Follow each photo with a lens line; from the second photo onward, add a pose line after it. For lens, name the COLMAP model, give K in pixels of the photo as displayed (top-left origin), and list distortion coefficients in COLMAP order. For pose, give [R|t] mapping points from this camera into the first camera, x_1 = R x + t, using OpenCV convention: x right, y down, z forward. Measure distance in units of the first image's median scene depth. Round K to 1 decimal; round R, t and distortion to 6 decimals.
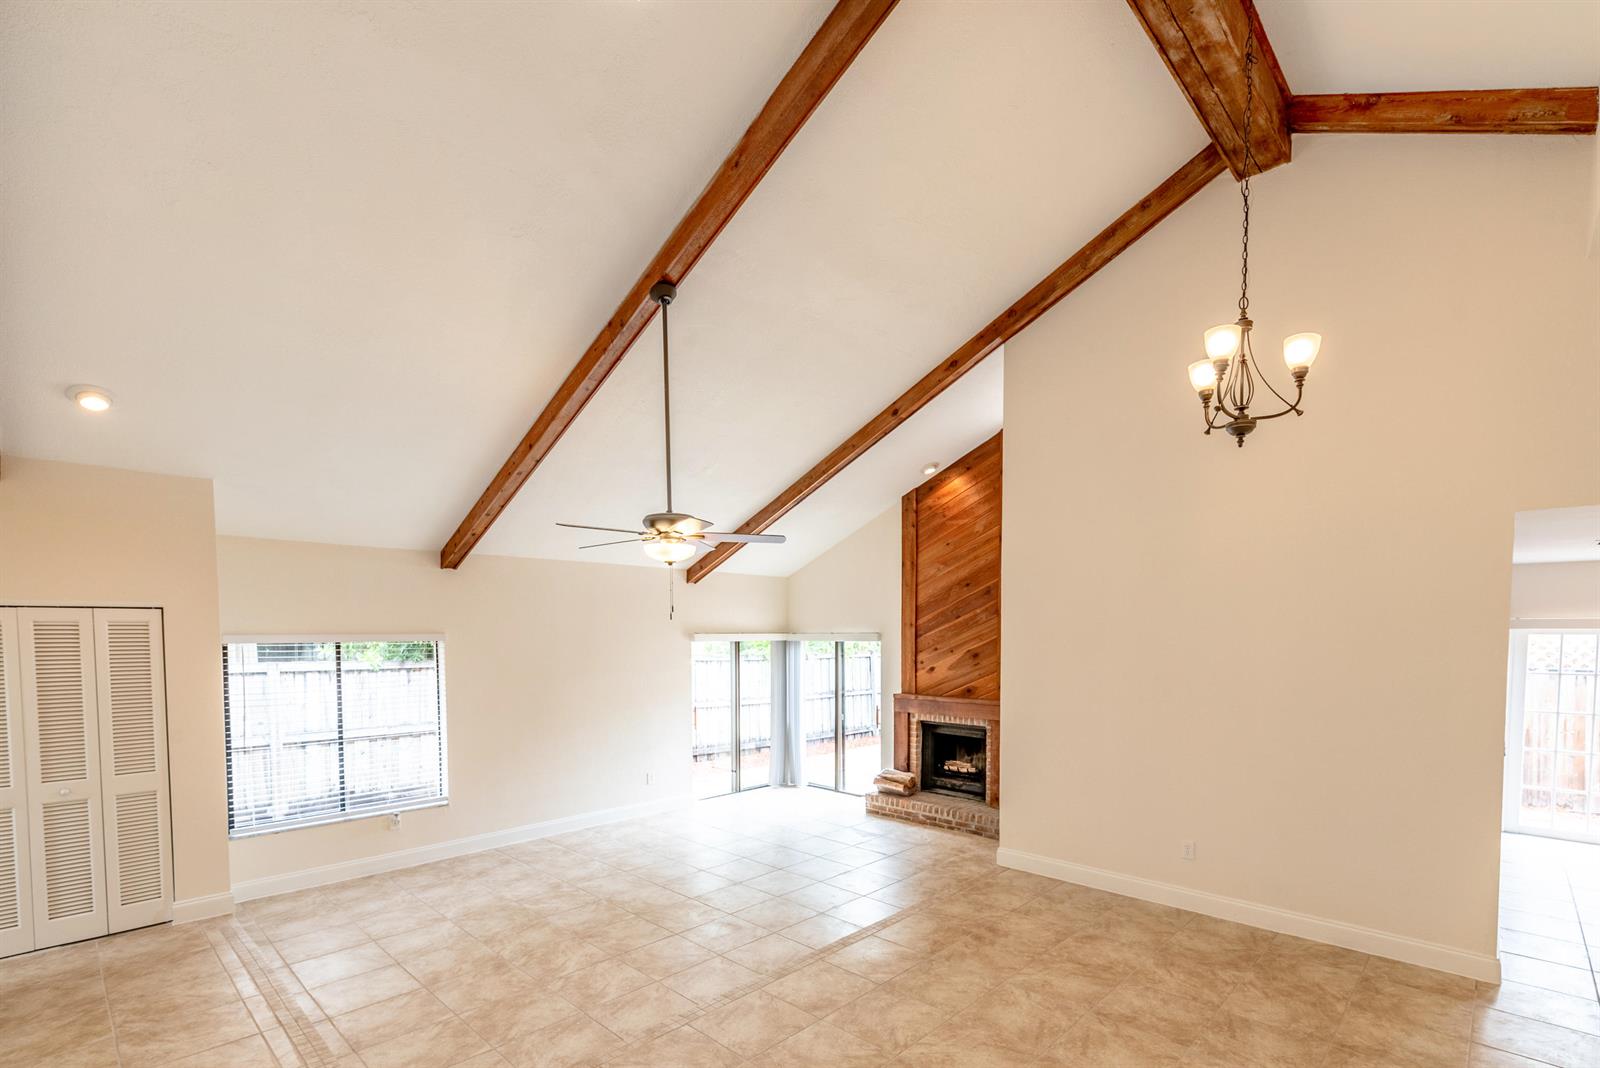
lens RADIAL K [[710.9, 0, 805.5], [0, 710.9, 668.6], [0, 0, 1]] dist [-0.000152, 0.000000]
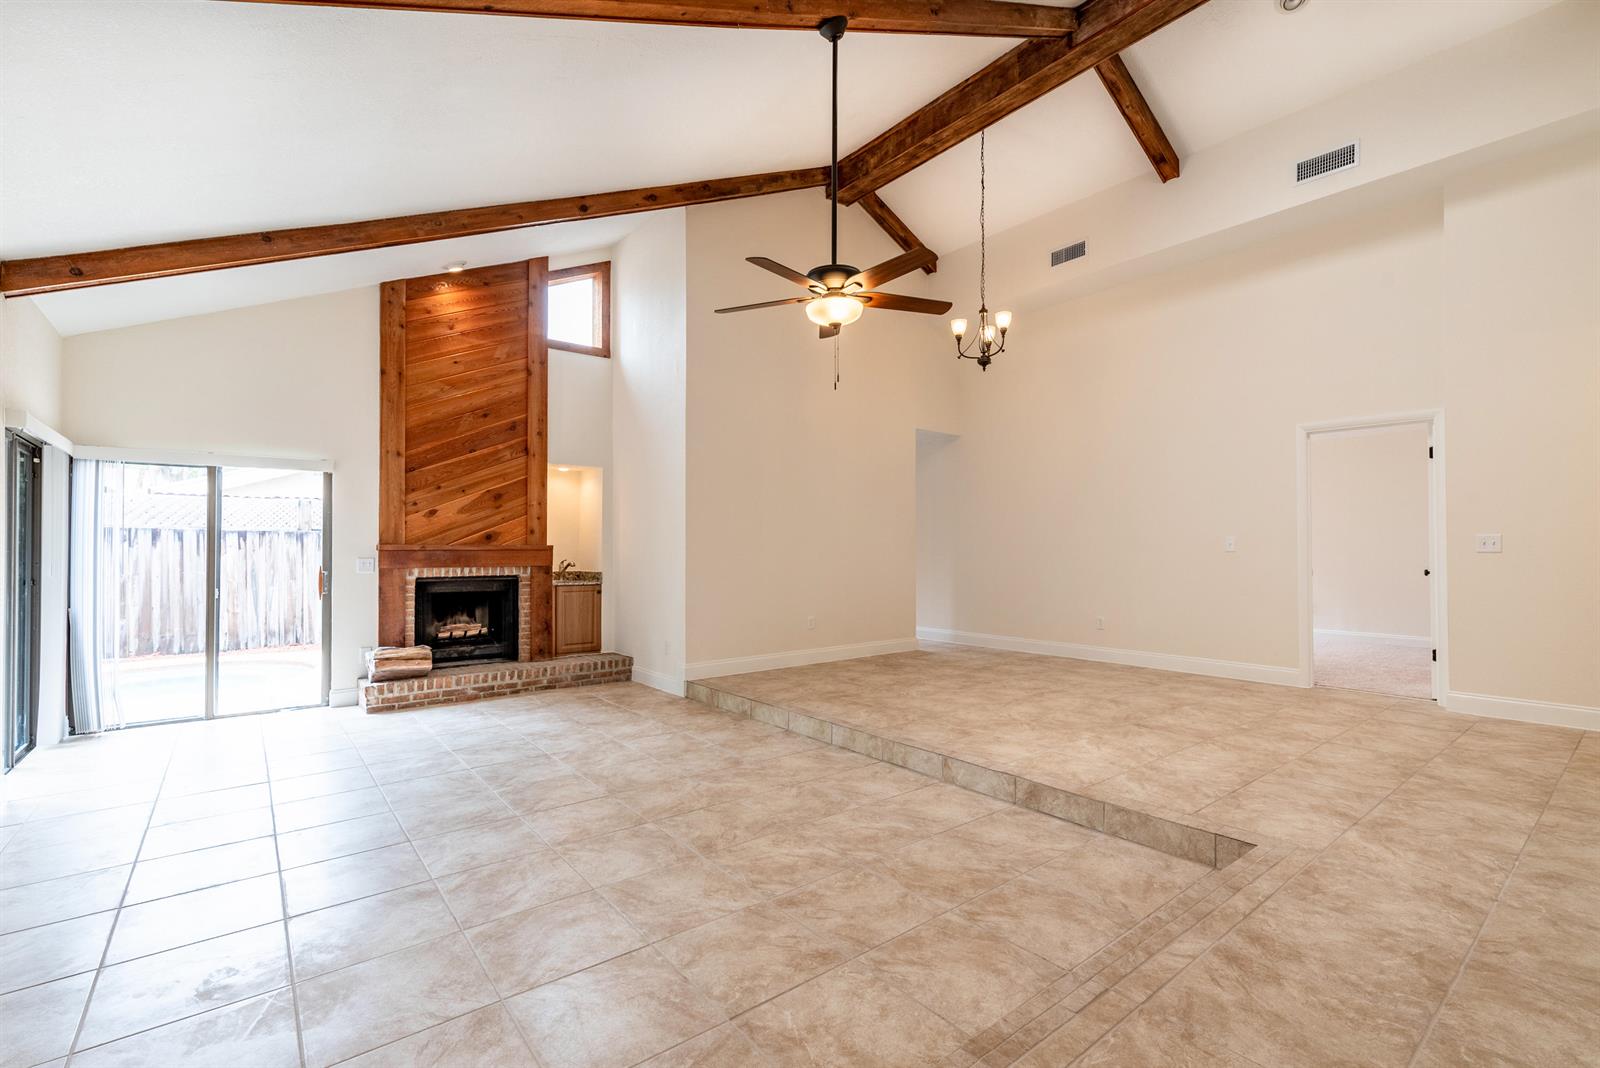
lens RADIAL K [[712.4, 0, 800.0], [0, 712.4, 534.0], [0, 0, 1]] dist [0.000755, 0.000110]
pose [[0.145908, 0.022945, 0.989032, -0.576009], [0.049412, 0.998314, -0.030450, 0.072810], [-0.988063, 0.053313, 0.144528, 0.499532]]
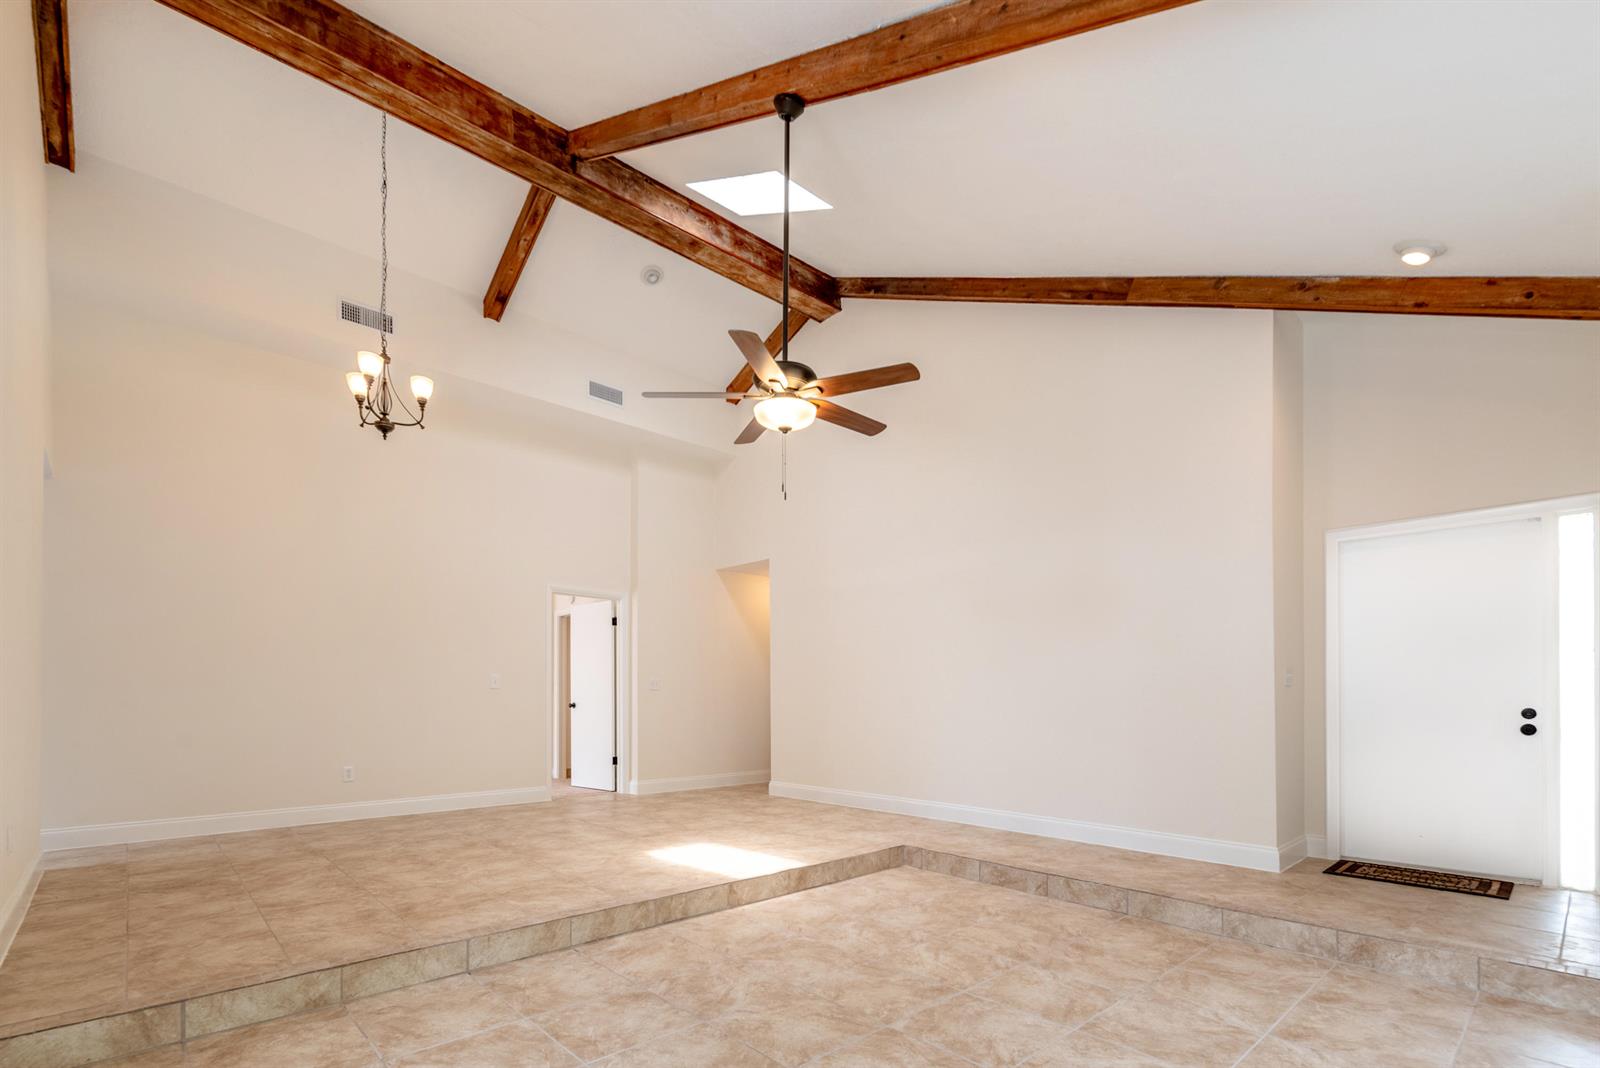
lens RADIAL K [[725.8, 0, 802.9], [0, 725.8, 685.1], [0, 0, 1]] dist [-0.000830, -0.000025]
pose [[-0.997803, 0.001801, 0.066219, -0.097102], [0.003788, 0.999546, 0.029902, 0.062858], [-0.066135, 0.030088, -0.997357, 1.039526]]
